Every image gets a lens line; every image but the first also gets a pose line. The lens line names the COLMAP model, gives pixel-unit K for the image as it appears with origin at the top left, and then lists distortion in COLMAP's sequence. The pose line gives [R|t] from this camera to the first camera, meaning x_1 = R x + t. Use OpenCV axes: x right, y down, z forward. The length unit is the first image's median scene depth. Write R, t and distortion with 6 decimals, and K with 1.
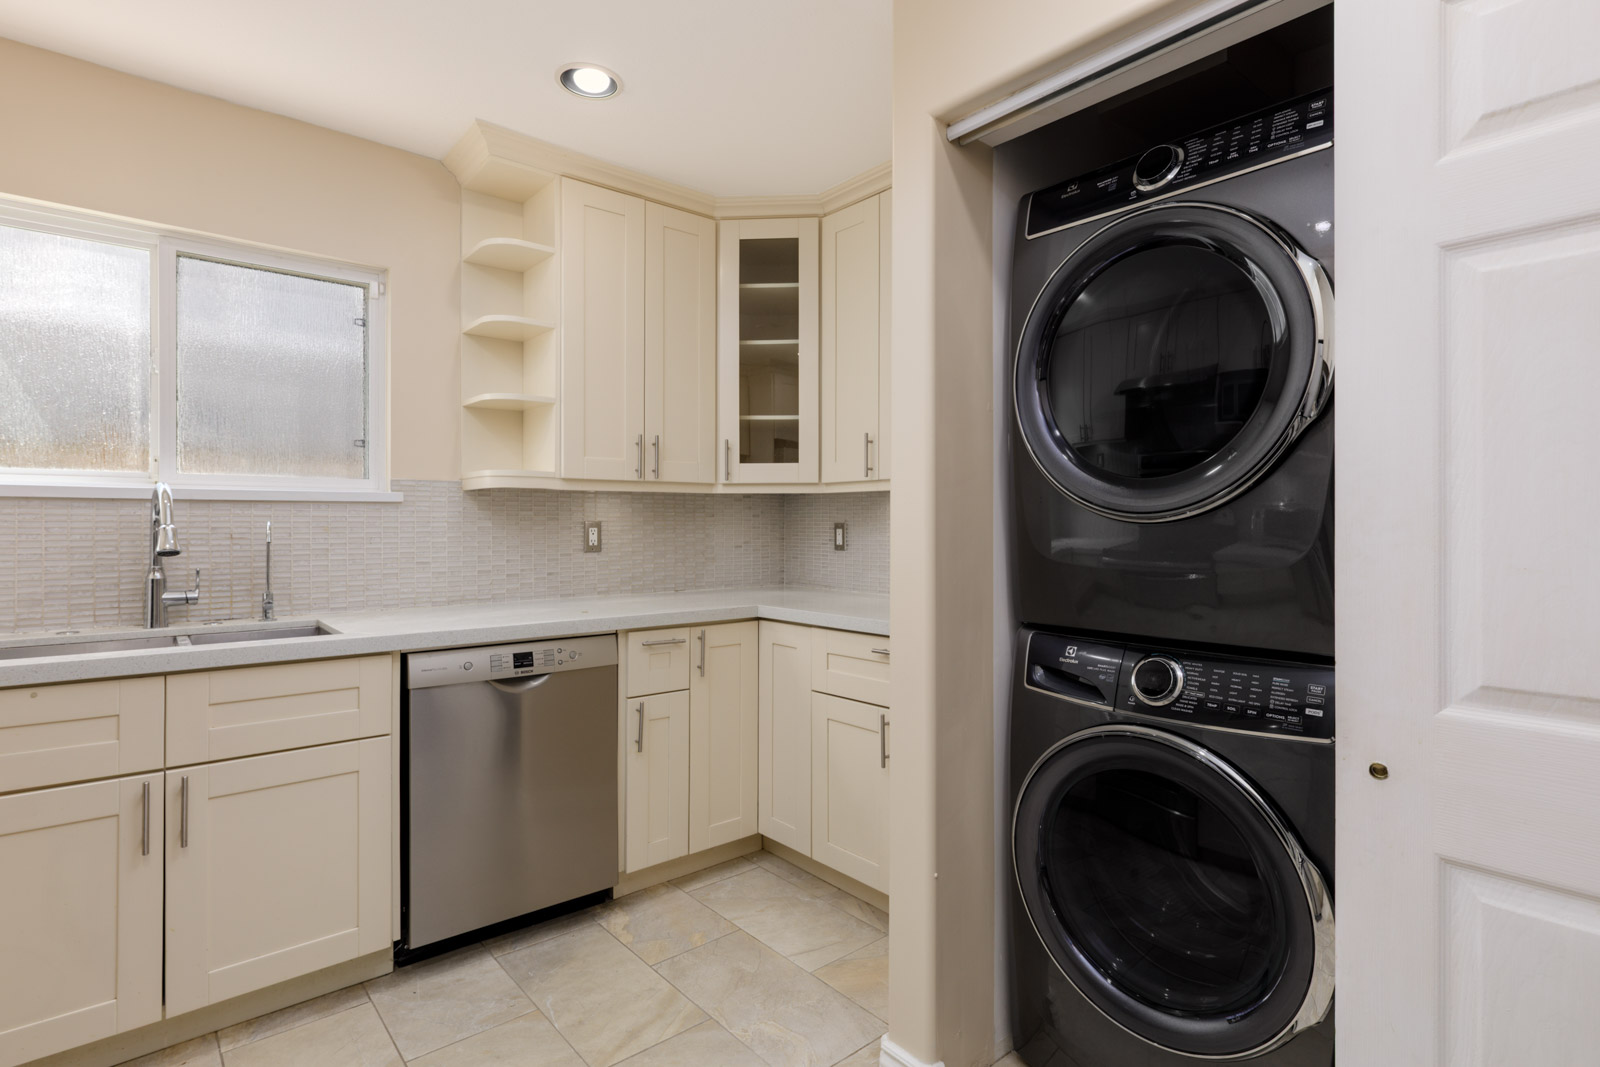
lens RADIAL K [[797.6, 0, 804.0], [0, 797.6, 522.6], [0, 0, 1]] dist [0.002585, -0.000113]
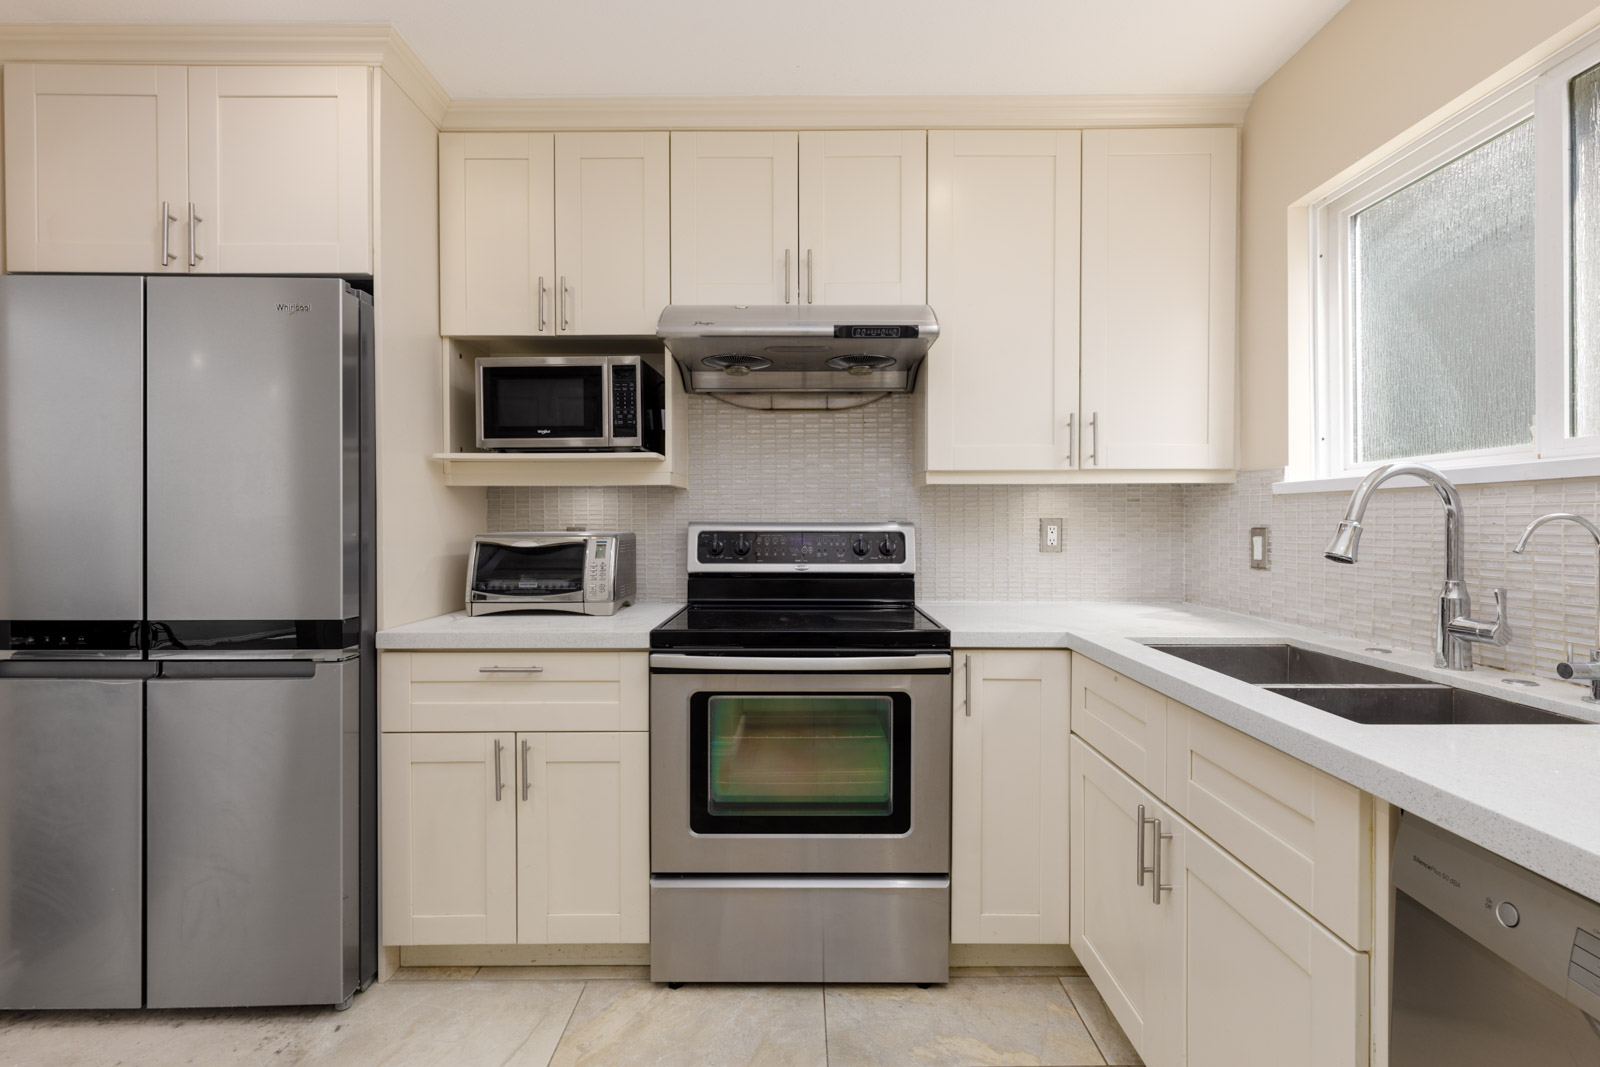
lens RADIAL K [[709.5, 0, 796.2], [0, 709.5, 525.7], [0, 0, 1]] dist [0.004380, -0.000330]
pose [[-0.653294, 0.002573, -0.757100, 0.034088], [0.001856, 0.999997, 0.001797, 0.004668], [0.757102, -0.000231, -0.653297, 0.925651]]
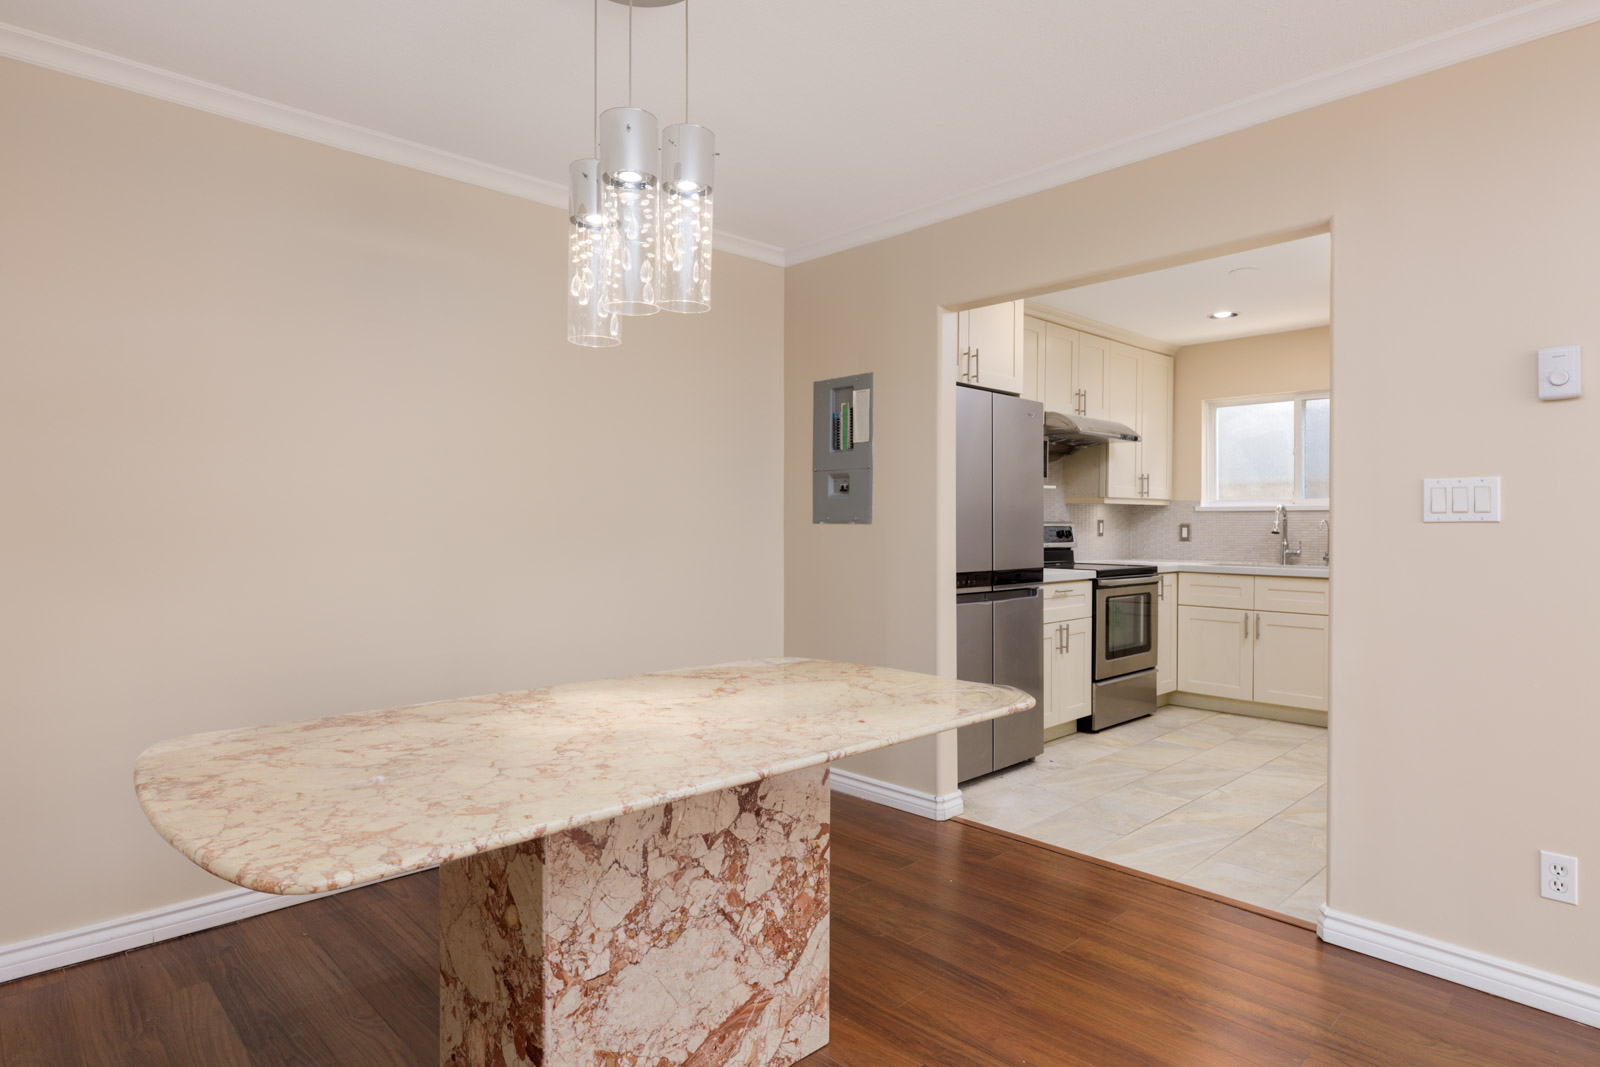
lens RADIAL K [[891.9, 0, 797.3], [0, 891.9, 529.0], [0, 0, 1]] dist [-0.004476, -0.001245]
pose [[0.050314, 0.004377, -0.998724, 1.681508], [0.000330, 0.999990, 0.004399, 0.012453], [0.998733, -0.000551, 0.050312, -0.554746]]
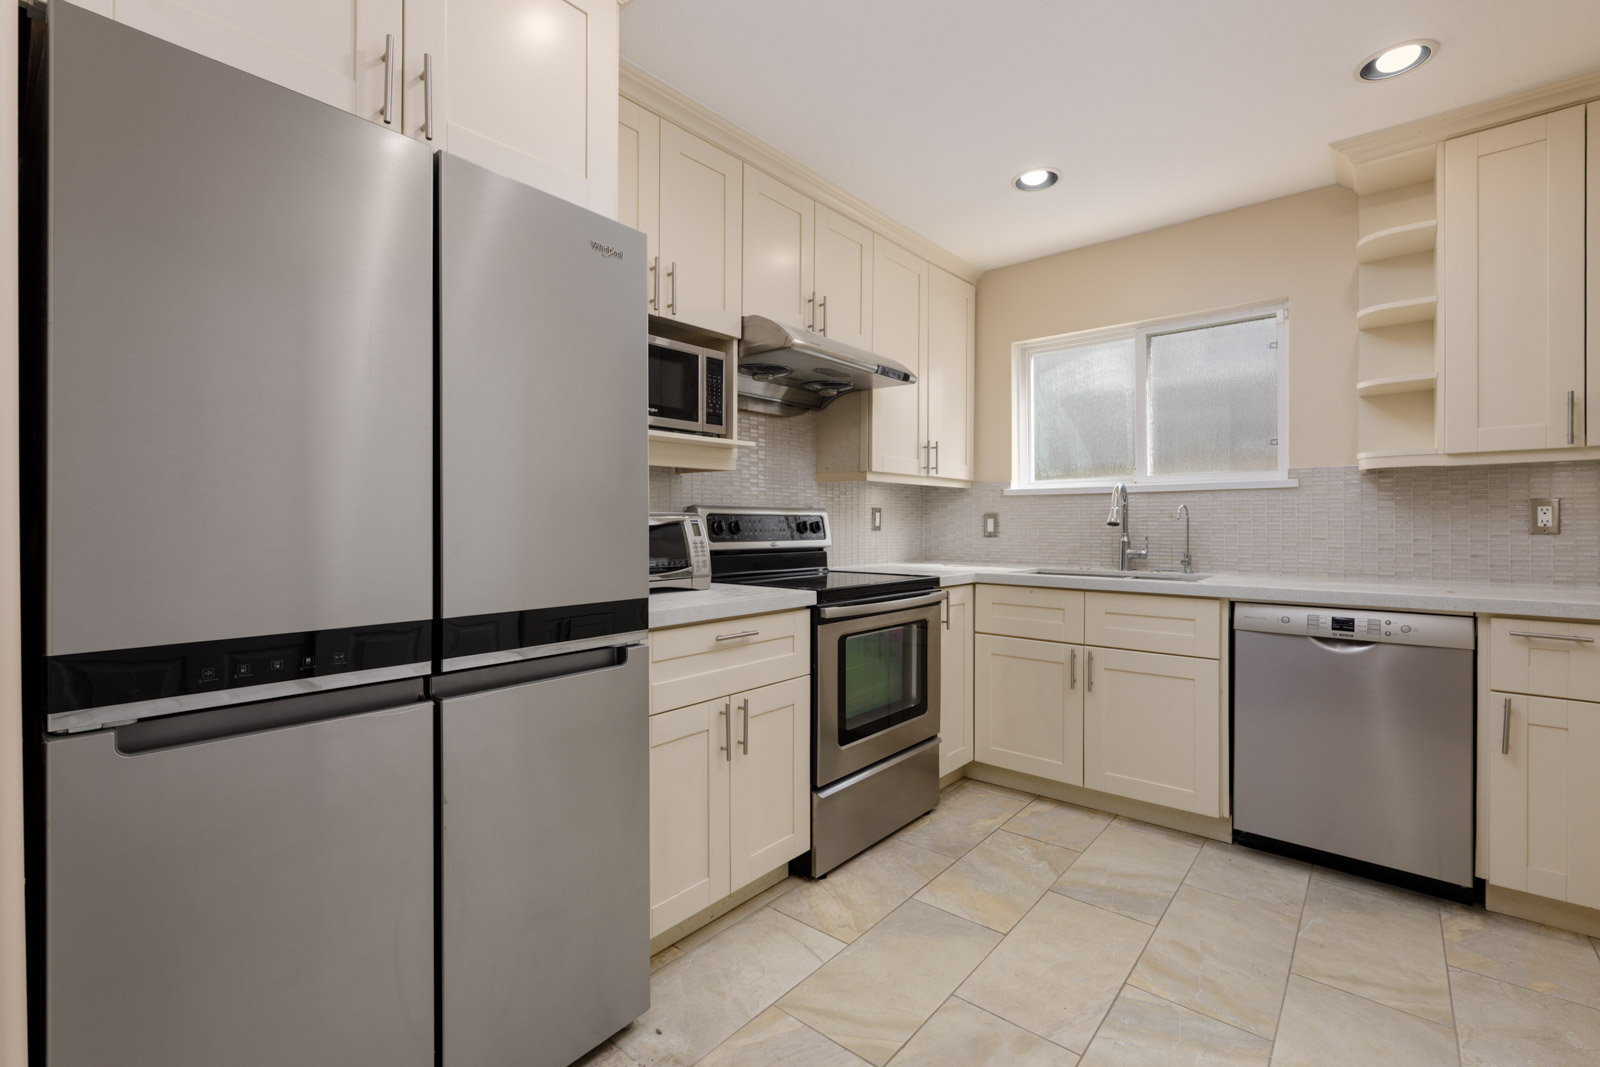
lens RADIAL K [[709.5, 0, 808.7], [0, 709.5, 522.1], [0, 0, 1]] dist [0.004380, -0.000330]
pose [[0.164130, -0.003697, -0.986432, 0.496254], [0.002960, 0.999990, -0.003256, 0.032664], [0.986434, -0.002386, 0.164139, 0.115299]]
